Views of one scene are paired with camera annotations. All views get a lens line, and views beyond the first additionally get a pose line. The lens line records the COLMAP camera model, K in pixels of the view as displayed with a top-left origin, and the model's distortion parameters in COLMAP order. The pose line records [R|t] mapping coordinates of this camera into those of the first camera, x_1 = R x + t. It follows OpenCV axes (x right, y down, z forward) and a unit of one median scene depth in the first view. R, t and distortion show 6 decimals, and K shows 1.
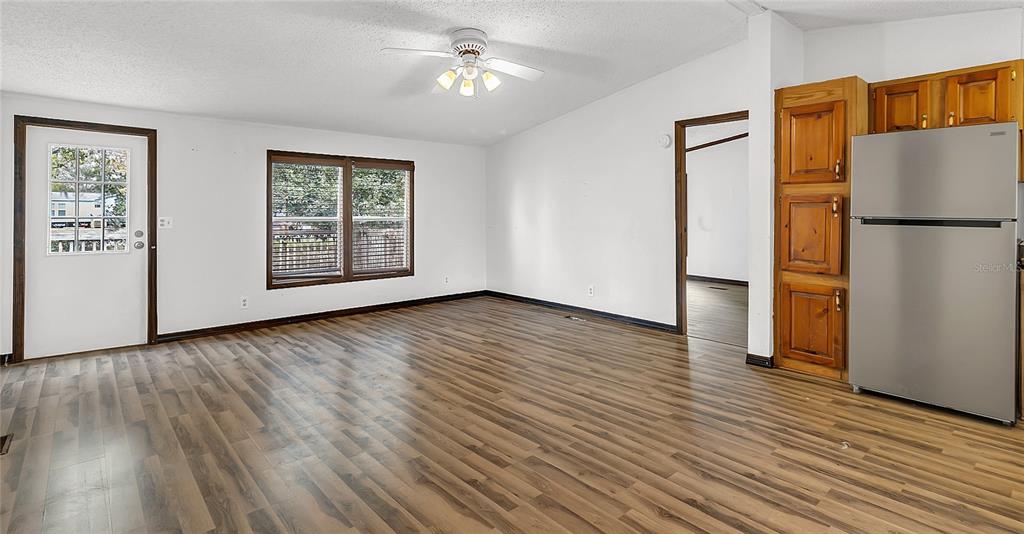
lens RADIAL K [[492.5, 0, 517.0], [0, 492.5, 214.2], [0, 0, 1]] dist [0.003927, 0.000286]
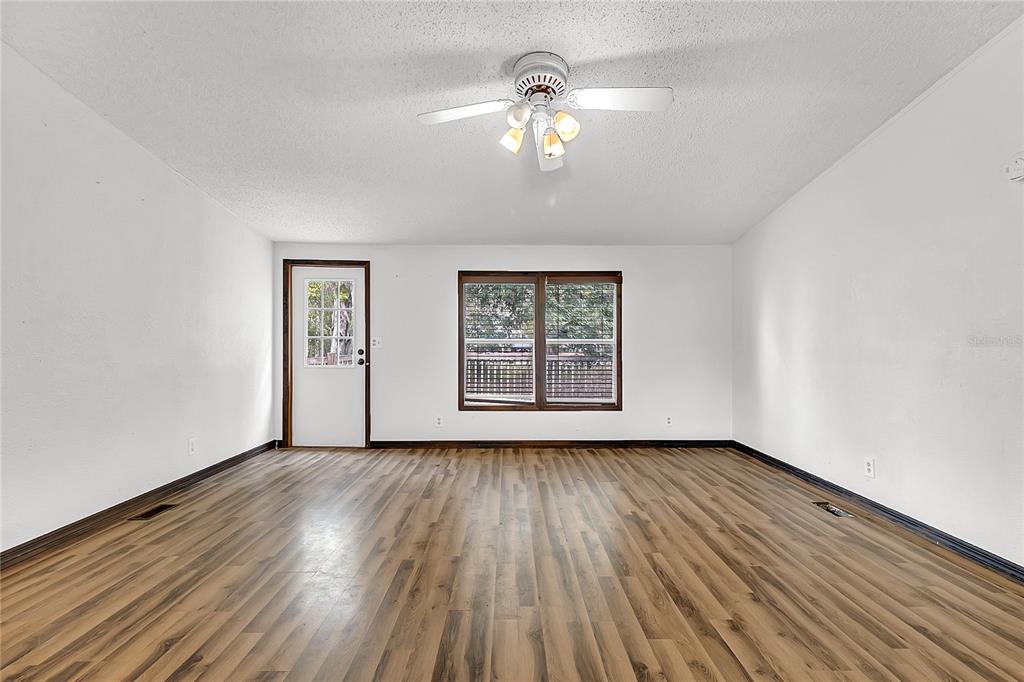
lens RADIAL K [[489.0, 0, 511.9], [0, 489.0, 342.4], [0, 0, 1]] dist [0.003356, 0.000369]
pose [[0.751517, 0.001864, -0.659711, 0.288272], [-0.004662, 0.999986, -0.002486, 0.020820], [0.659698, 0.004943, 0.751515, 0.409614]]
